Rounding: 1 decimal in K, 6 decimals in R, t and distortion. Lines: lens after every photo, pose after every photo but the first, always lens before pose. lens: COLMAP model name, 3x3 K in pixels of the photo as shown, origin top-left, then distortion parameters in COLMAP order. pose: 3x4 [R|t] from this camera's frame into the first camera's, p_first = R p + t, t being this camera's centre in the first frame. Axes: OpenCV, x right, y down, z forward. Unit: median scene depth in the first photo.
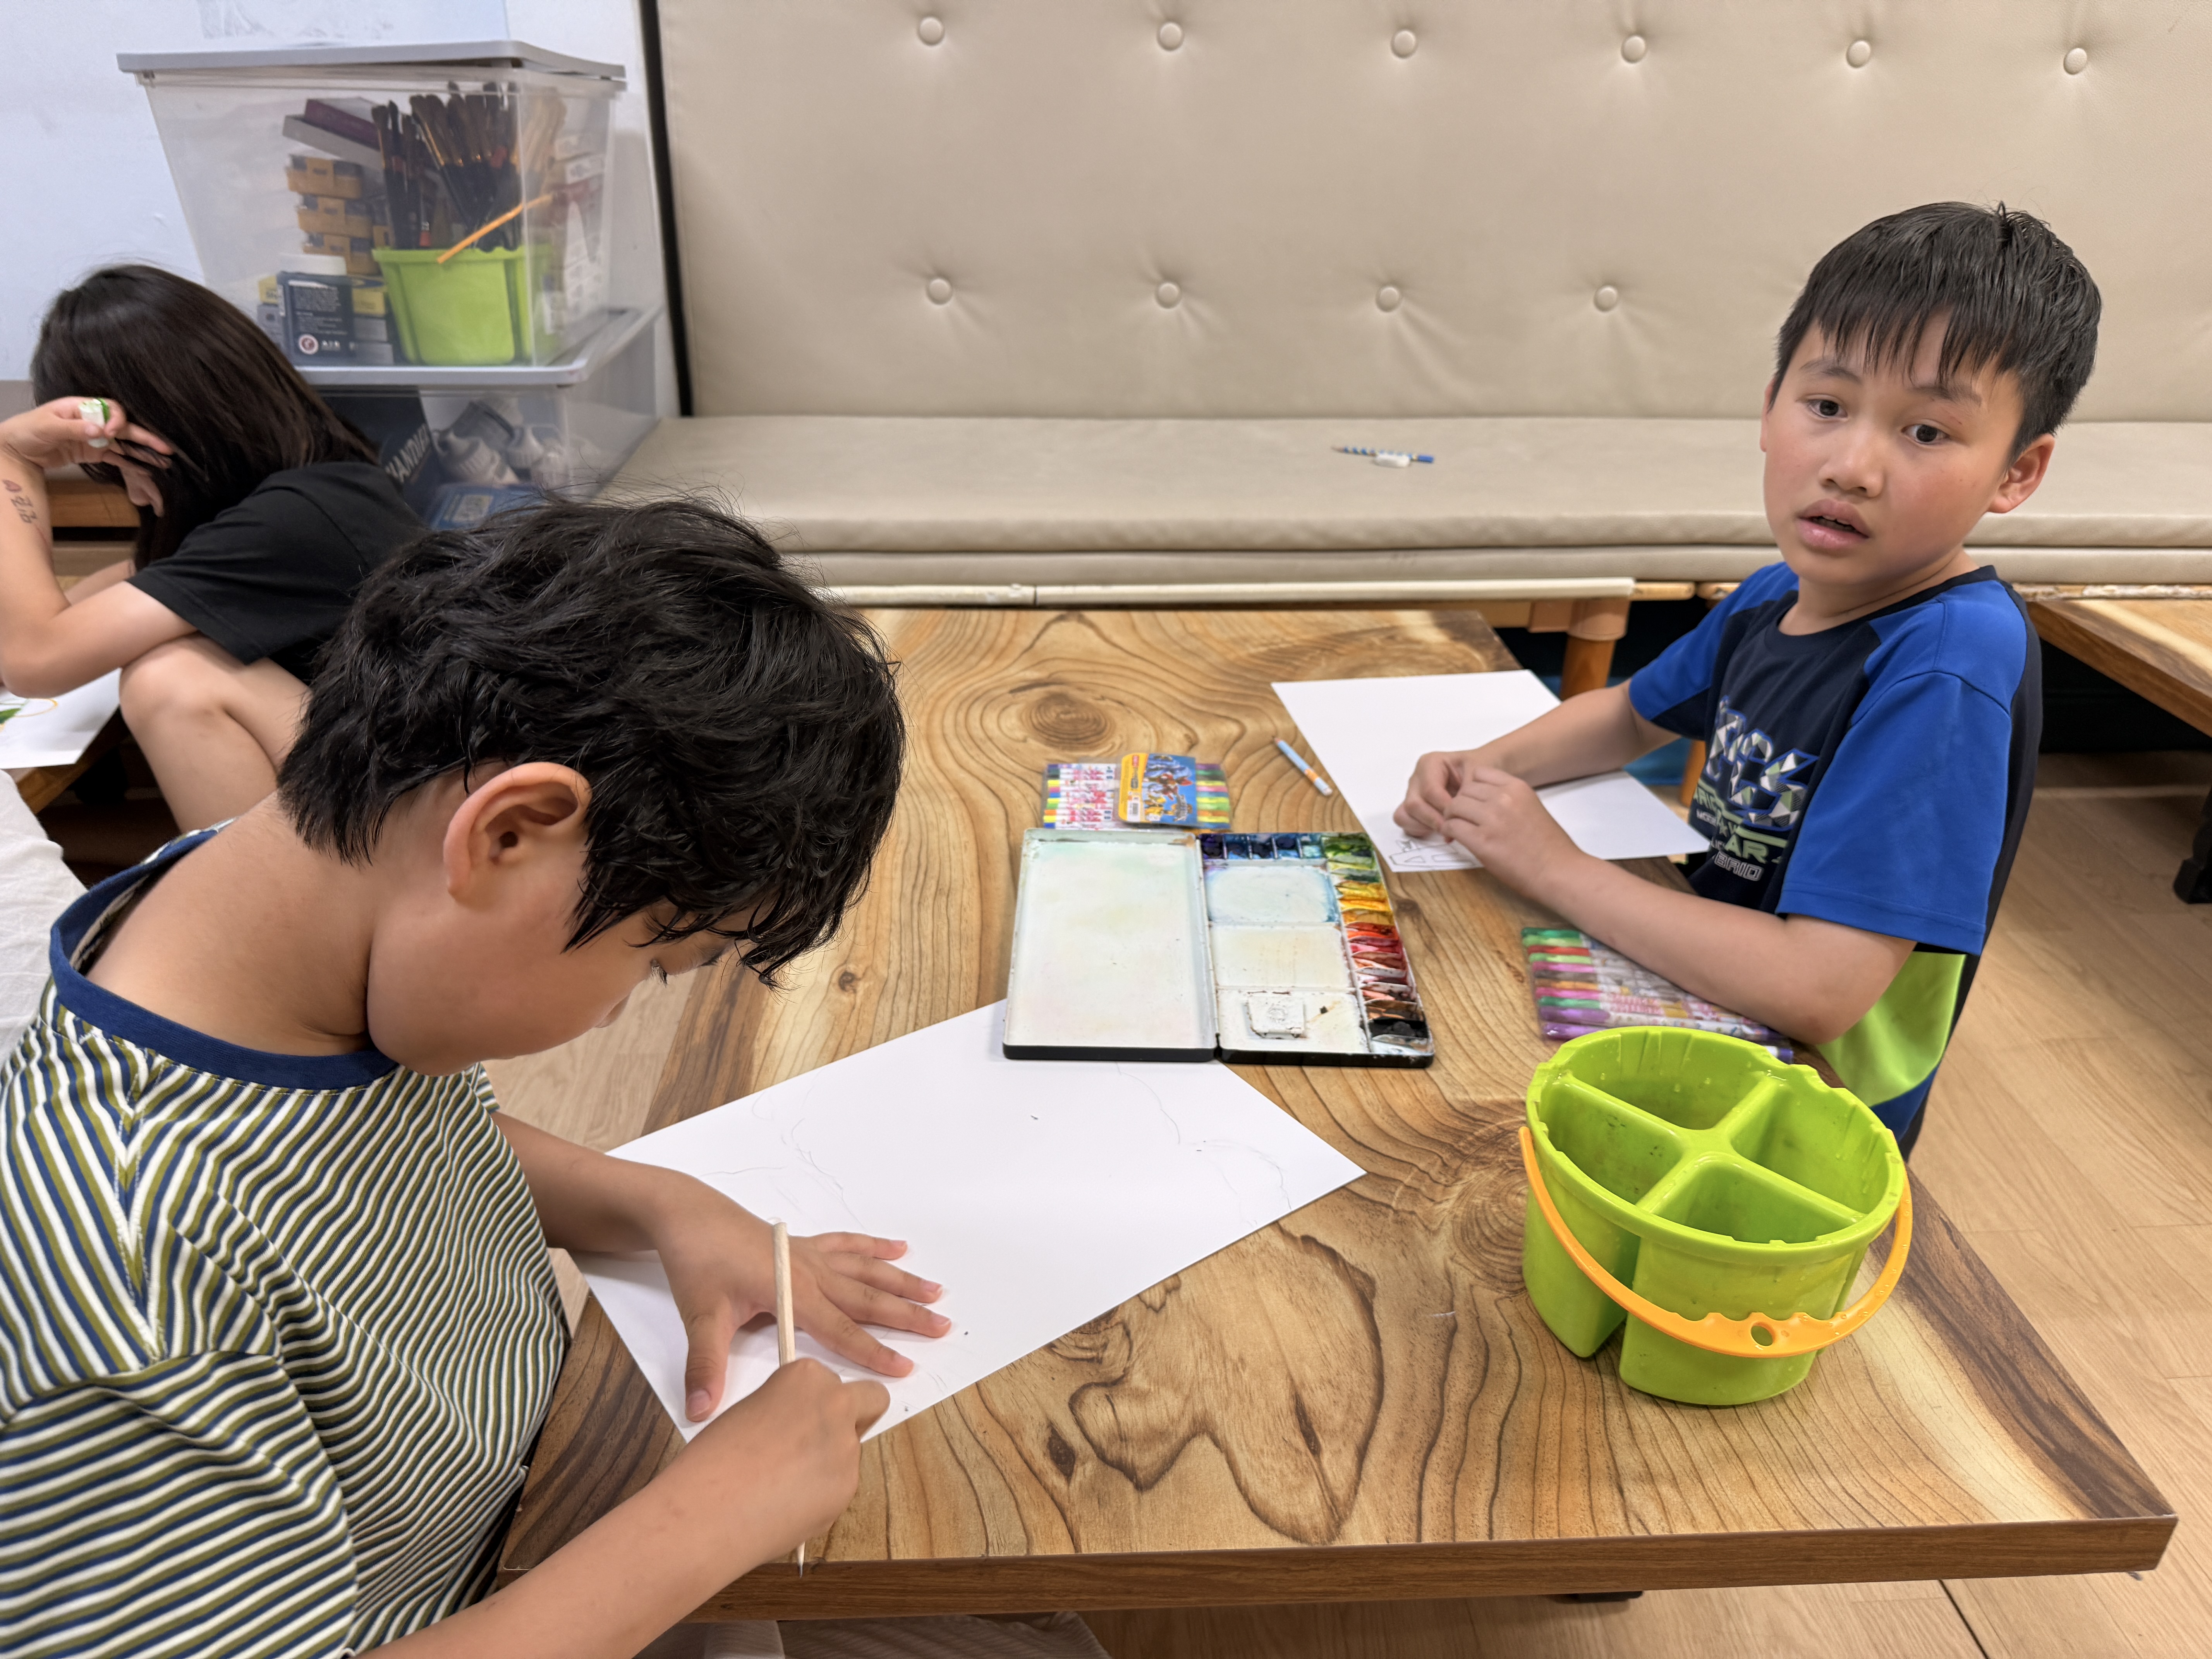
lens RADIAL K [[1561.0, 0, 1157.4], [0, 1561.0, 827.3], [0, 0, 1]] dist [-0.002223, -0.002269]
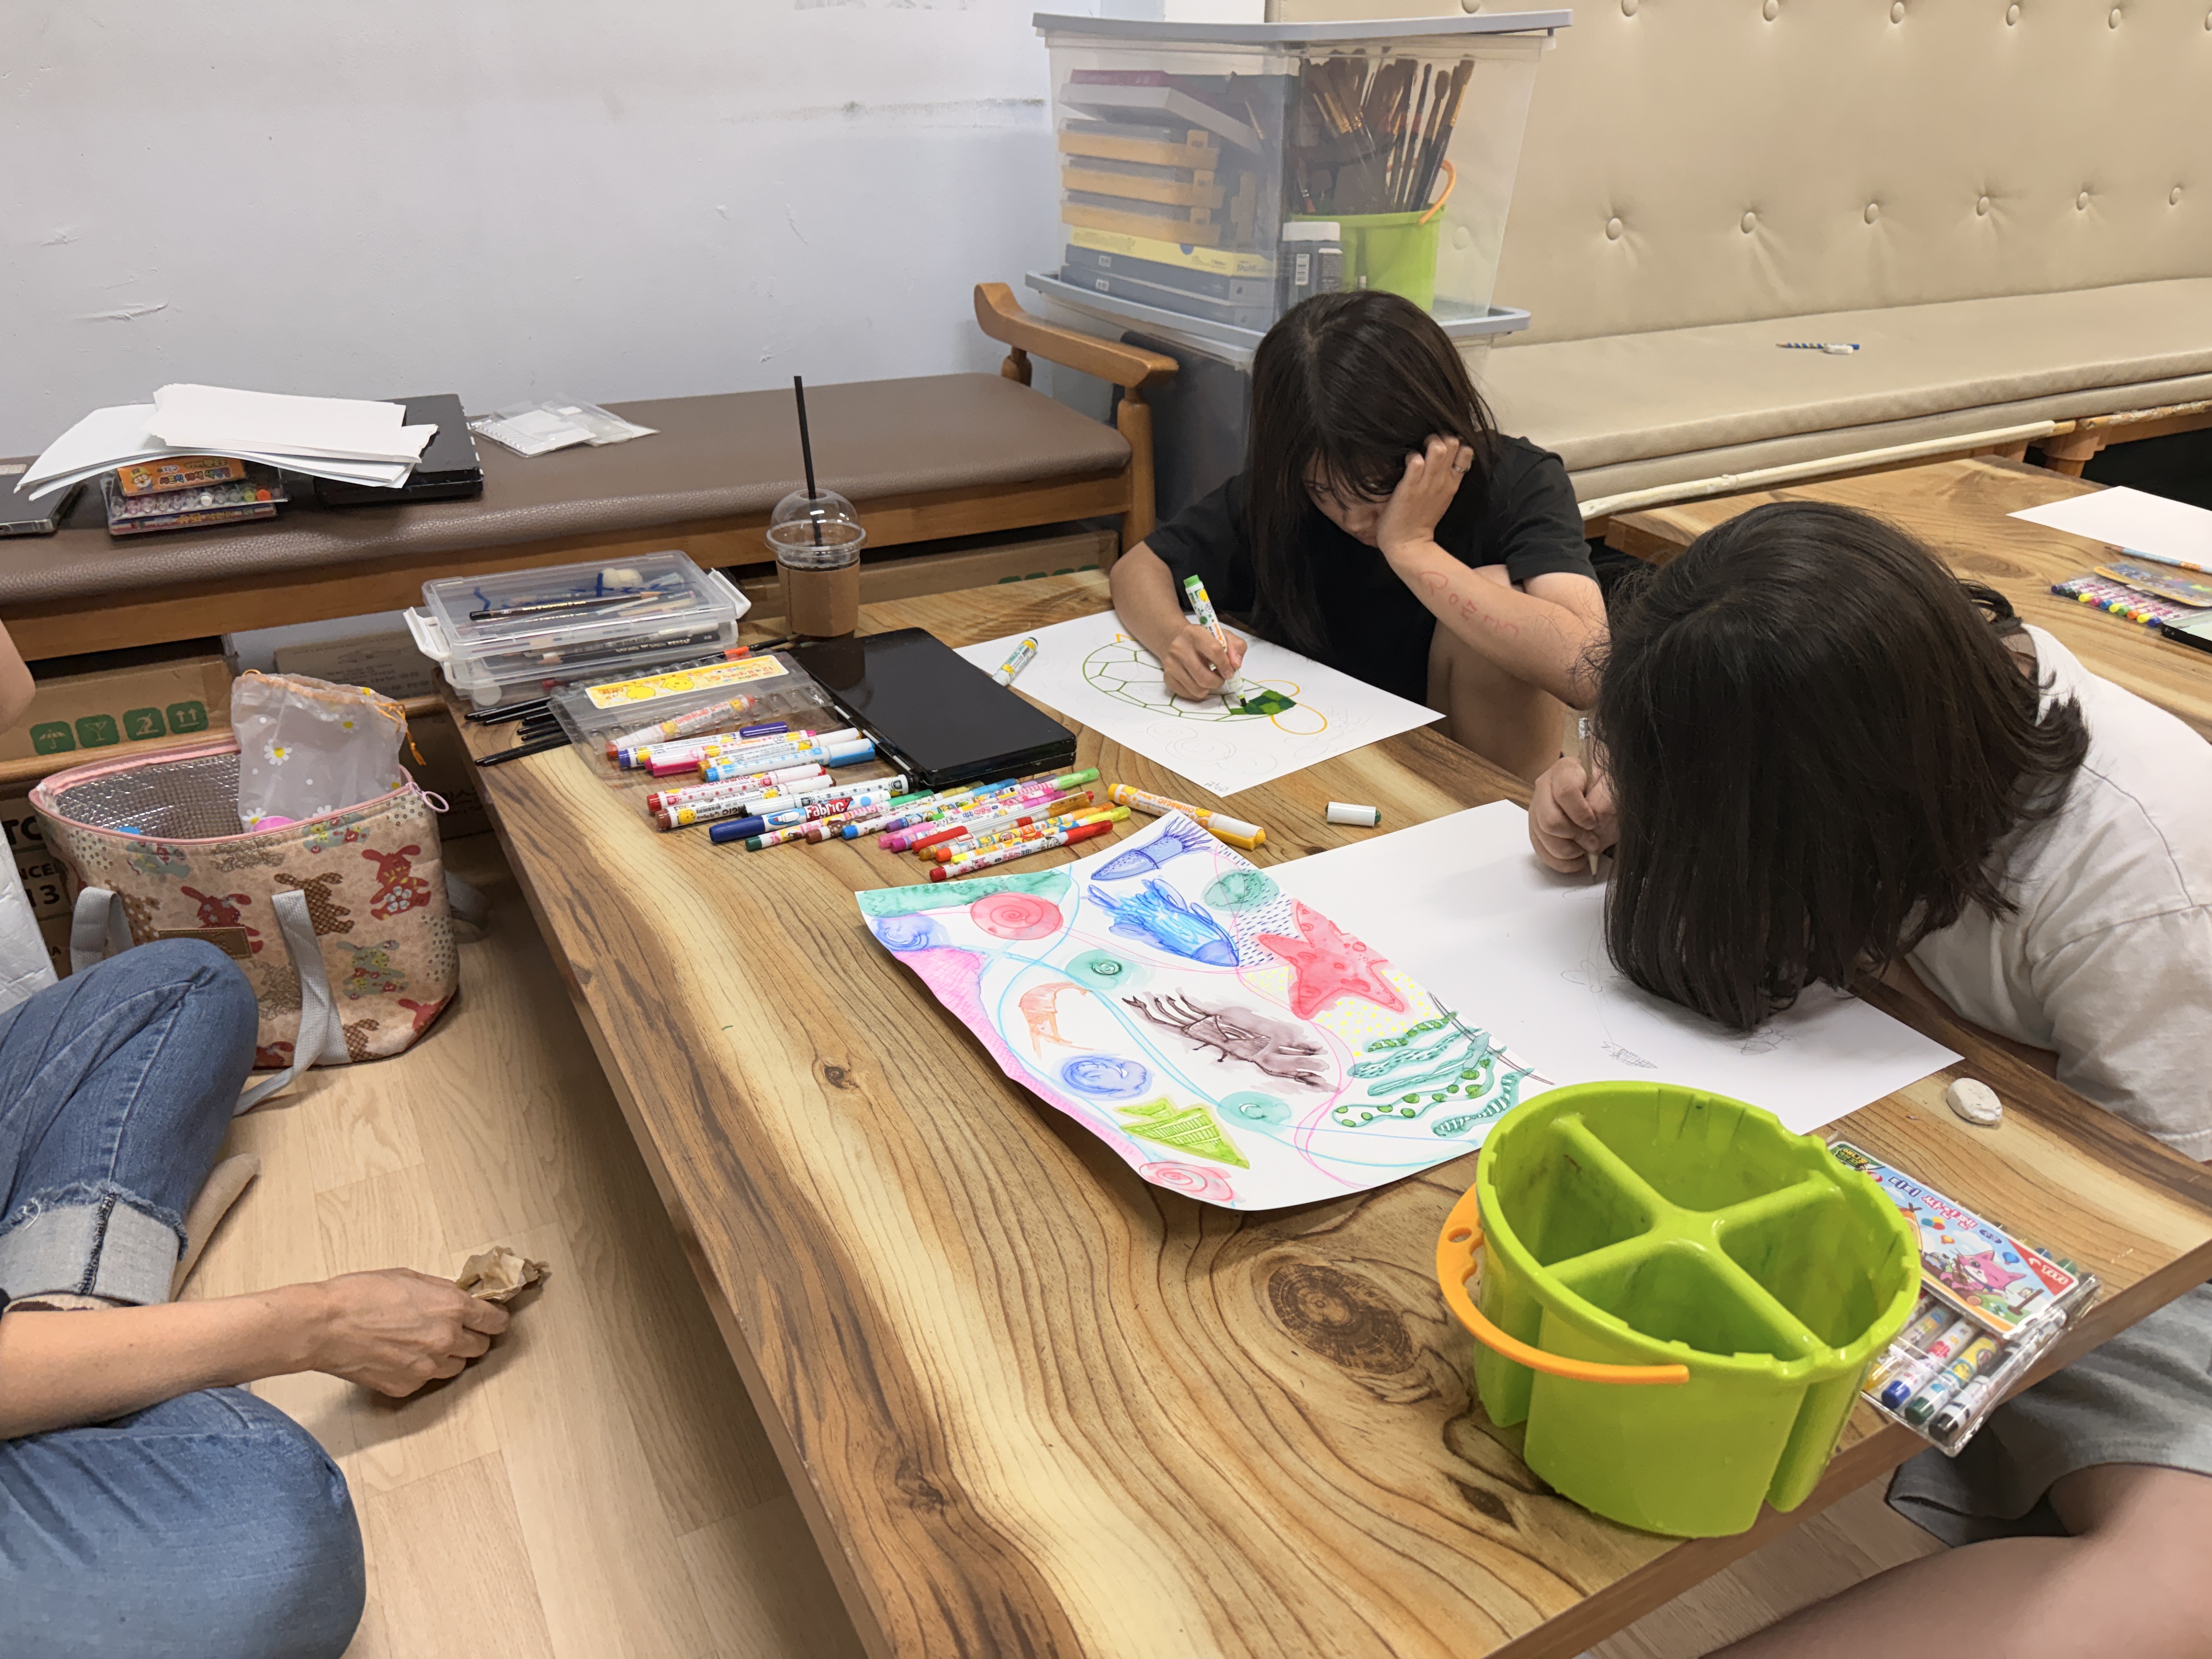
lens RADIAL K [[1578.5, 0, 1106.0], [0, 1578.5, 829.5], [0, 0, 1]] dist [0.174557, -0.317381]
pose [[0.899879, -0.201949, 0.386568, -1.011854], [0.198955, 0.978822, 0.048211, -0.045102], [-0.388118, 0.033525, 0.921000, 0.070711]]
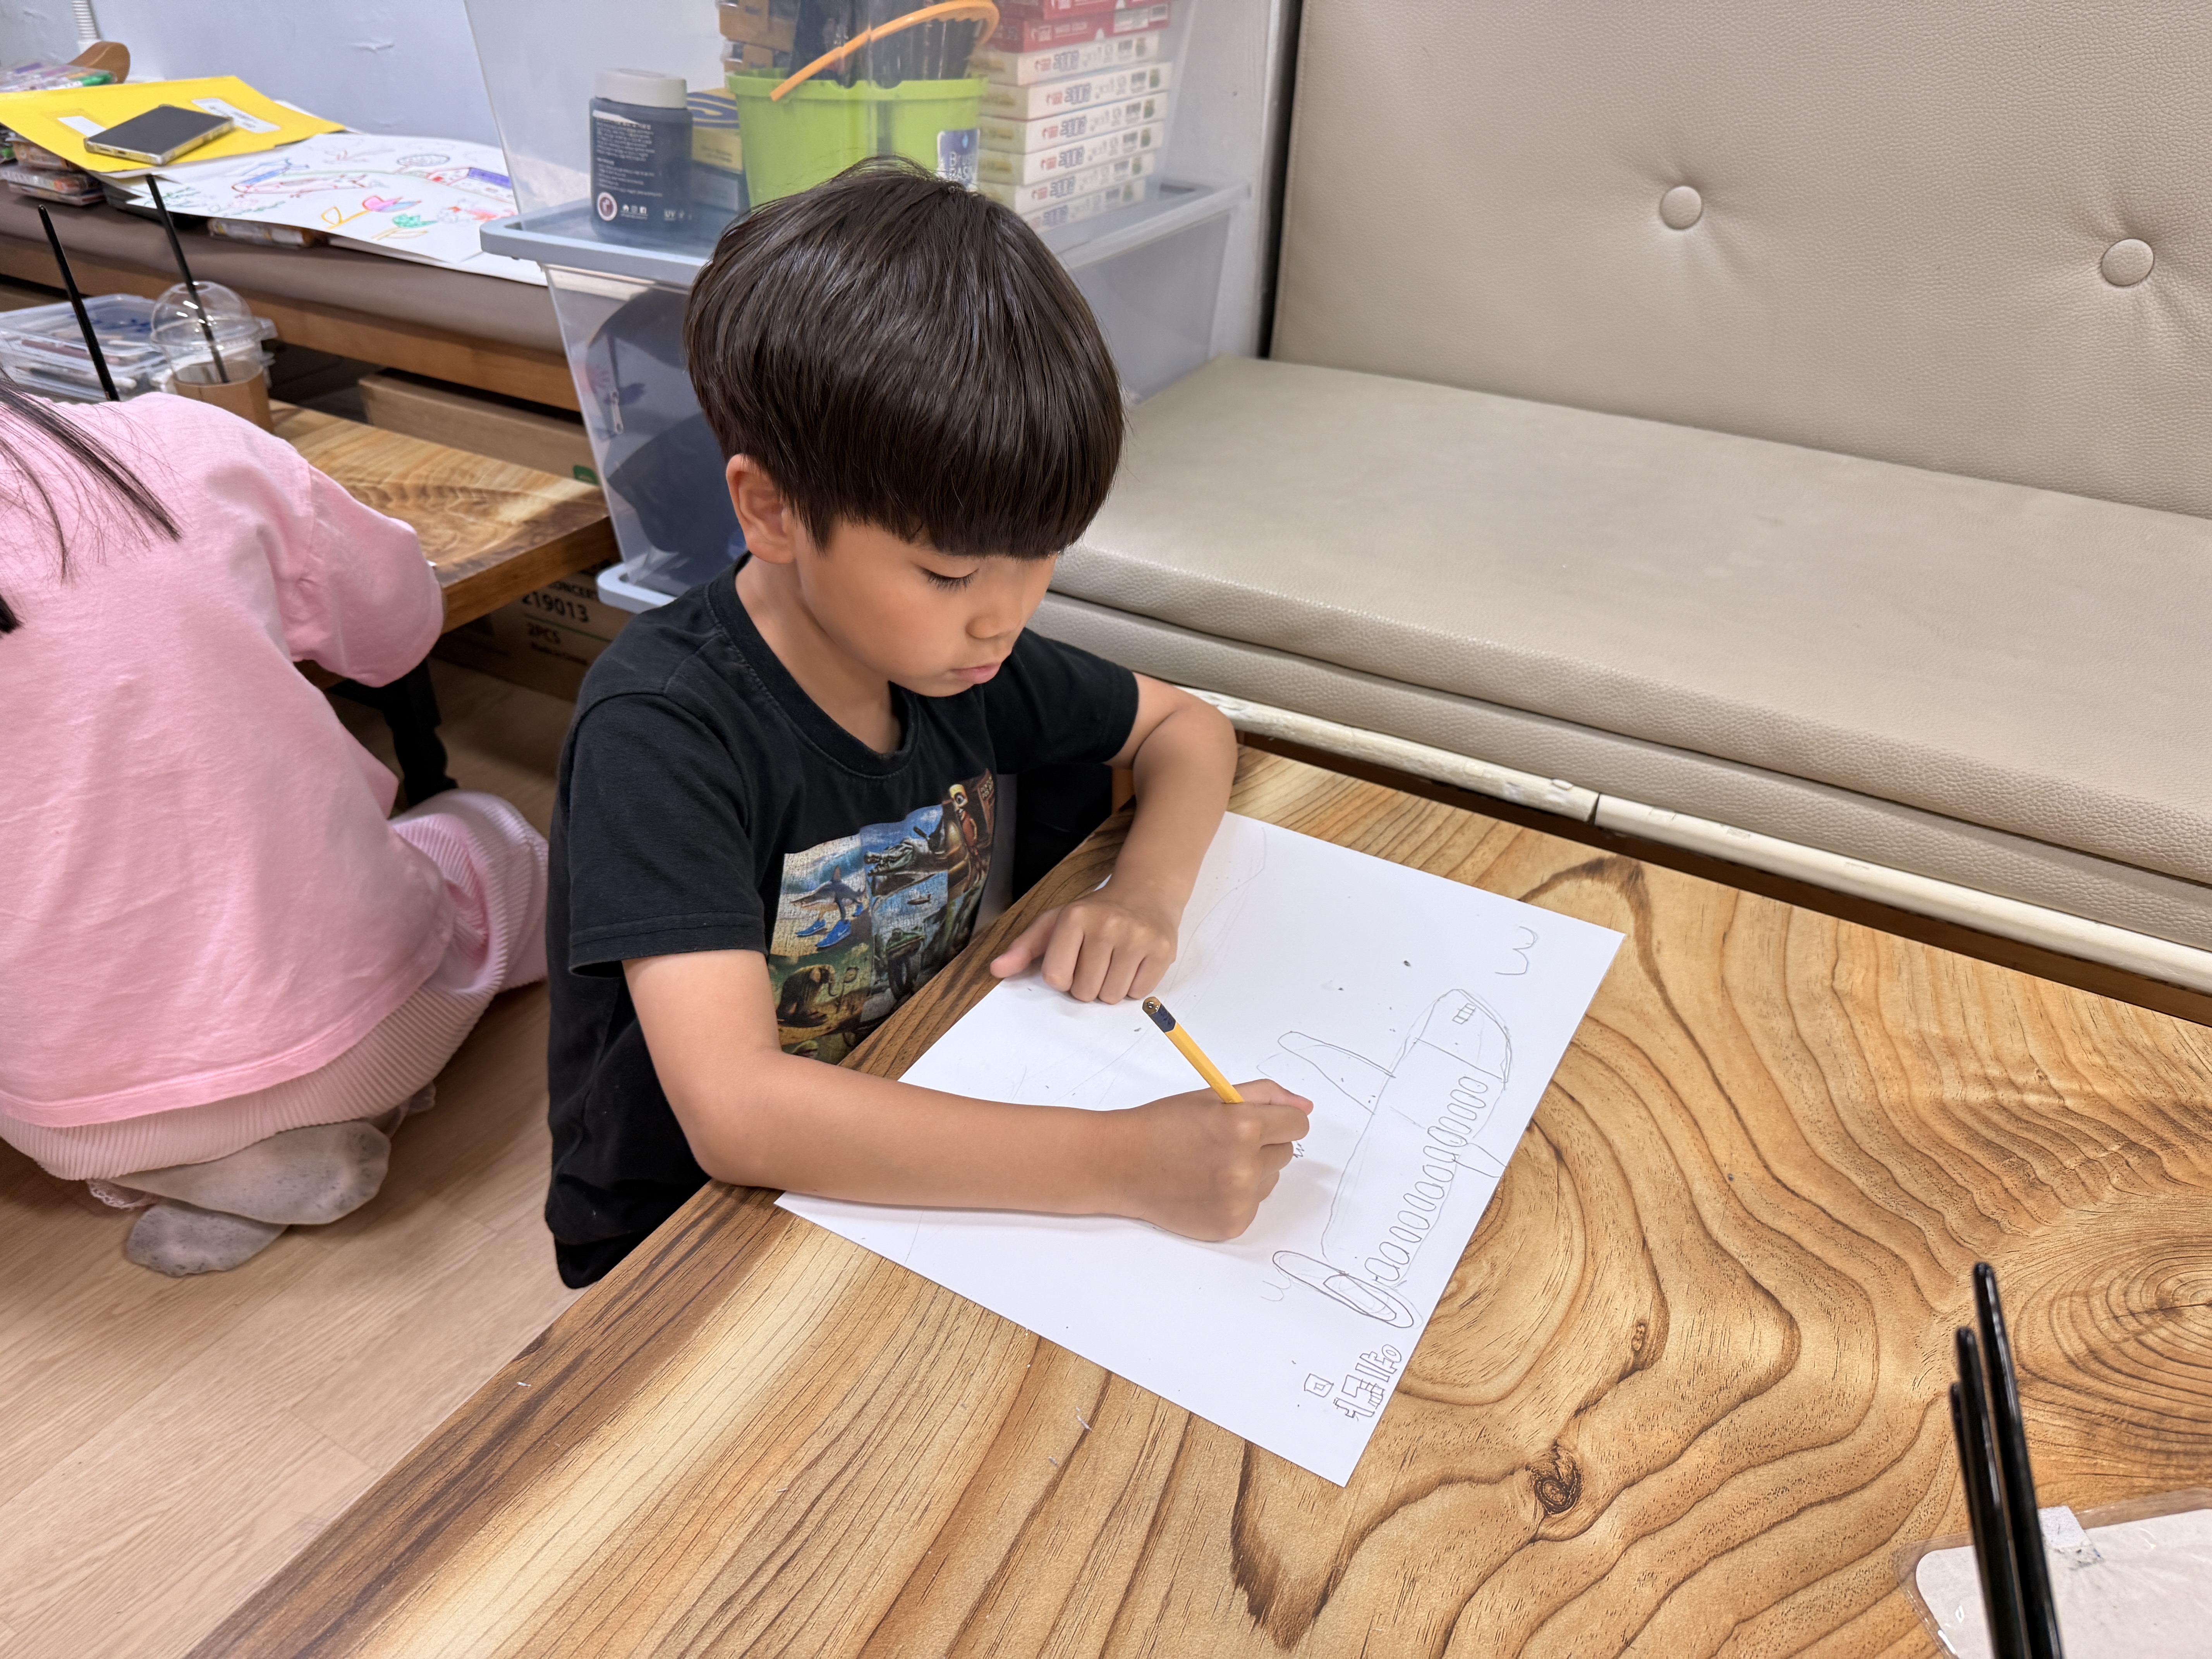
lens RADIAL K [[1644.8, 0, 1107.0], [0, 1644.8, 862.5], [0, 0, 1]] dist [0.005048, 0.001508]
pose [[0.815887, 0.302603, -0.492708, 0.069621], [-0.258478, 0.953116, 0.157349, -0.174449], [0.517222, -0.001025, 0.855851, 0.417709]]
